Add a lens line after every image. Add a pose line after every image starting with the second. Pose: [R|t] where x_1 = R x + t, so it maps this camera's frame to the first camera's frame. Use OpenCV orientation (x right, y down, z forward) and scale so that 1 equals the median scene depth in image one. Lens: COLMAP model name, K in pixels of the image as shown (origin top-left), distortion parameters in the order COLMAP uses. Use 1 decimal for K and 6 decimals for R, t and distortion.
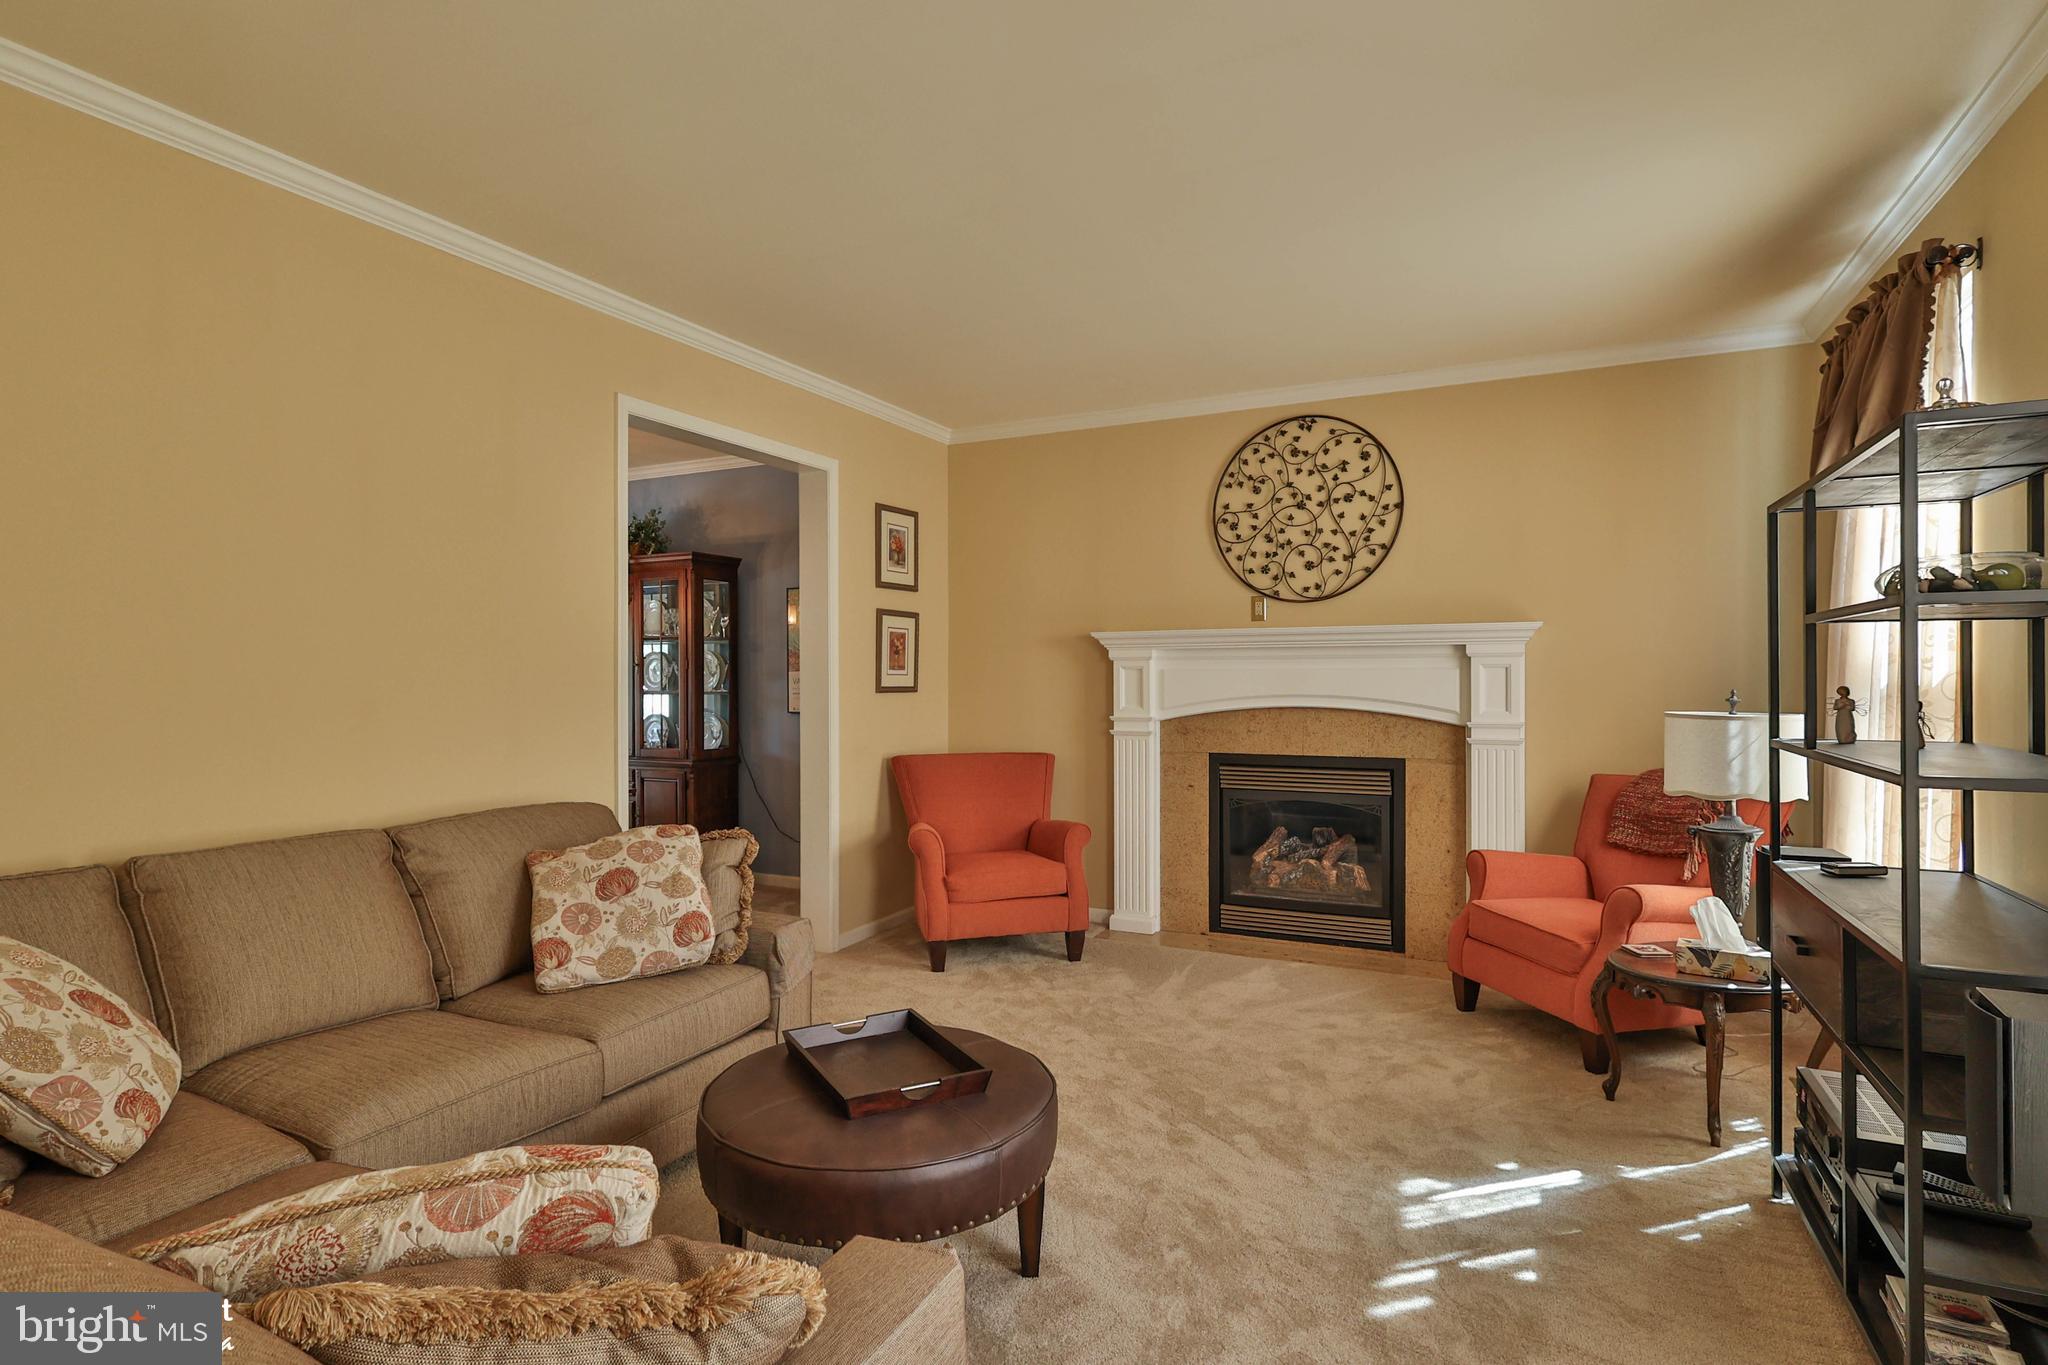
lens RADIAL K [[1030.2, 0, 1030.5], [0, 1030.2, 683.8], [0, 0, 1]] dist [0.000615, -0.000007]
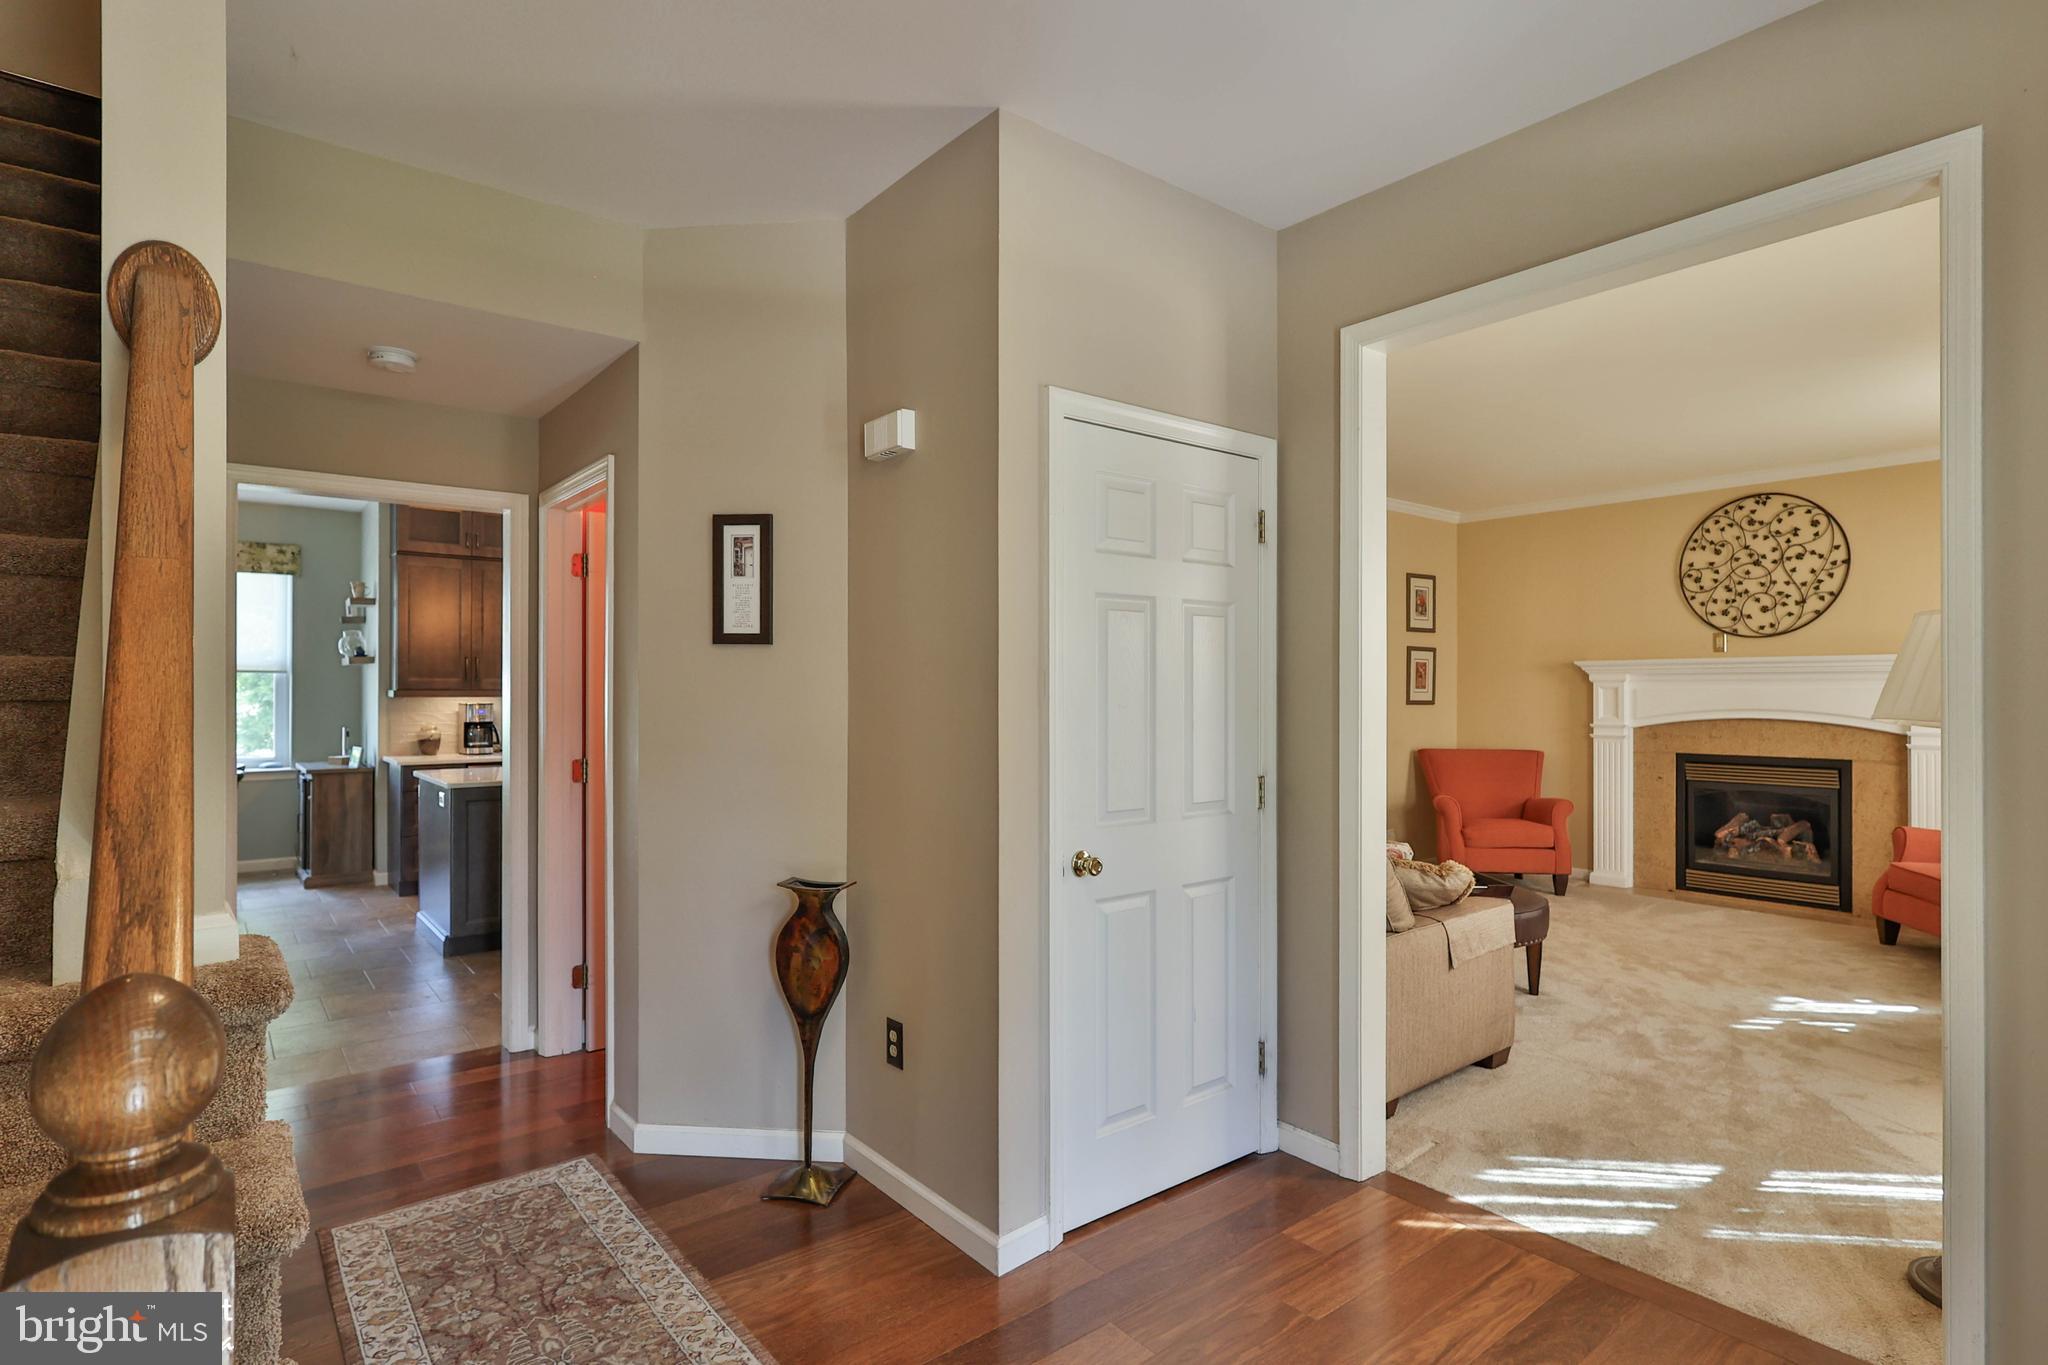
lens RADIAL K [[1034.2, 0, 1033.4], [0, 1034.2, 686.5], [0, 0, 1]] dist [-0.000047, 0.001206]
pose [[0.908744, 0.002385, -0.417348, -0.021093], [-0.007971, 0.999900, -0.011644, 0.004615], [0.417278, 0.013908, 0.908672, -0.557721]]
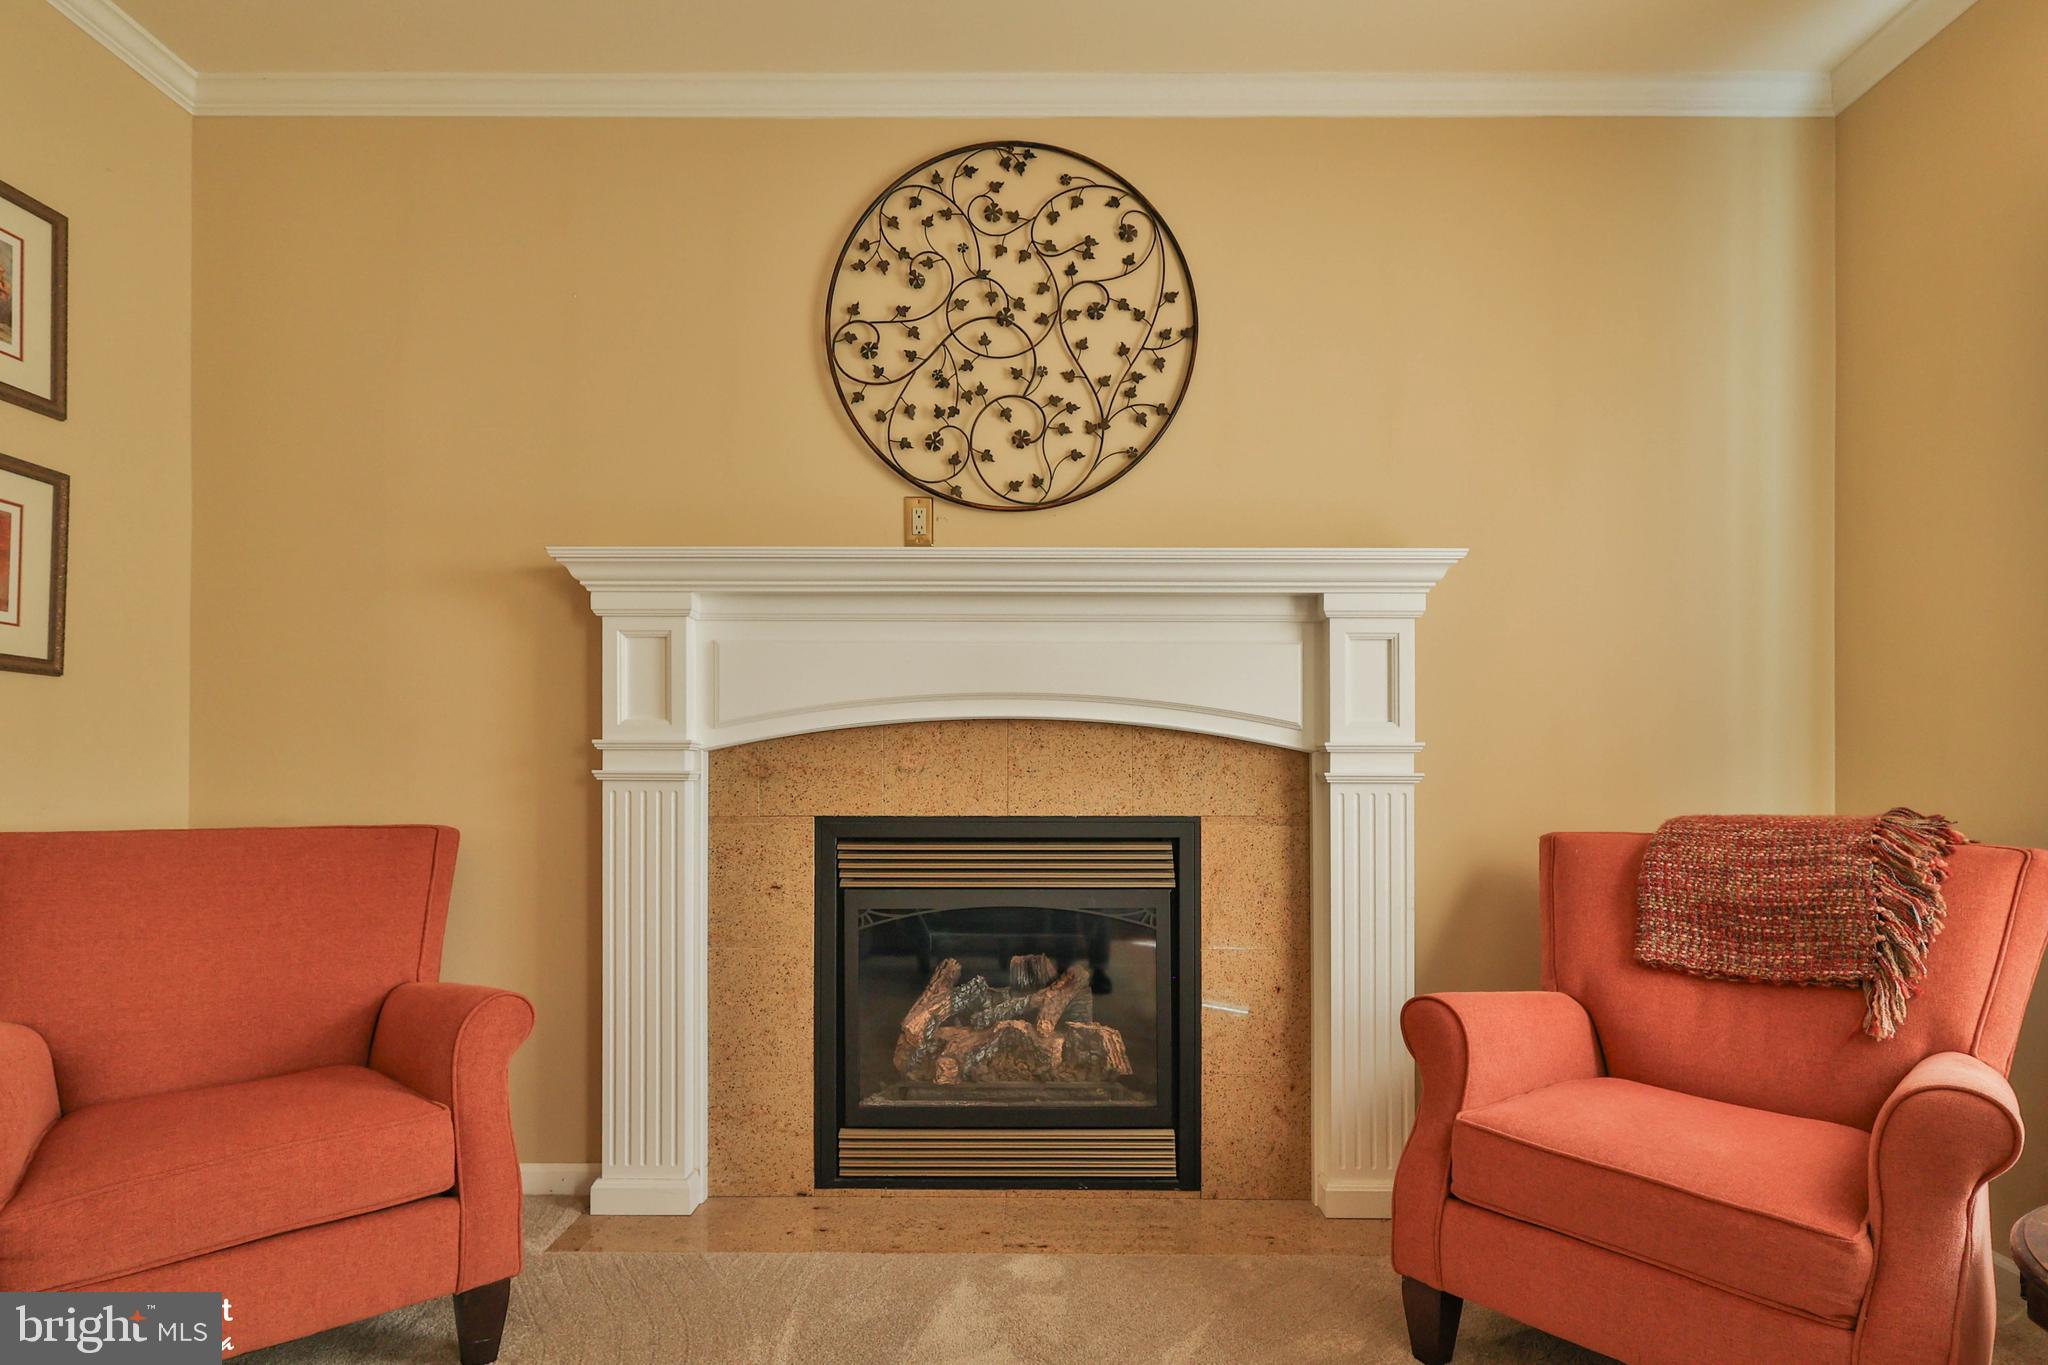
lens RADIAL K [[1008.8, 0, 1025.5], [0, 1008.8, 783.5], [0, 0, 1]] dist [0.000387, -0.000257]
pose [[0.898824, 0.004406, 0.438288, 0.056908], [-0.001379, 0.999973, -0.007225, 0.056846], [-0.438308, 0.005890, 0.898806, 0.552350]]
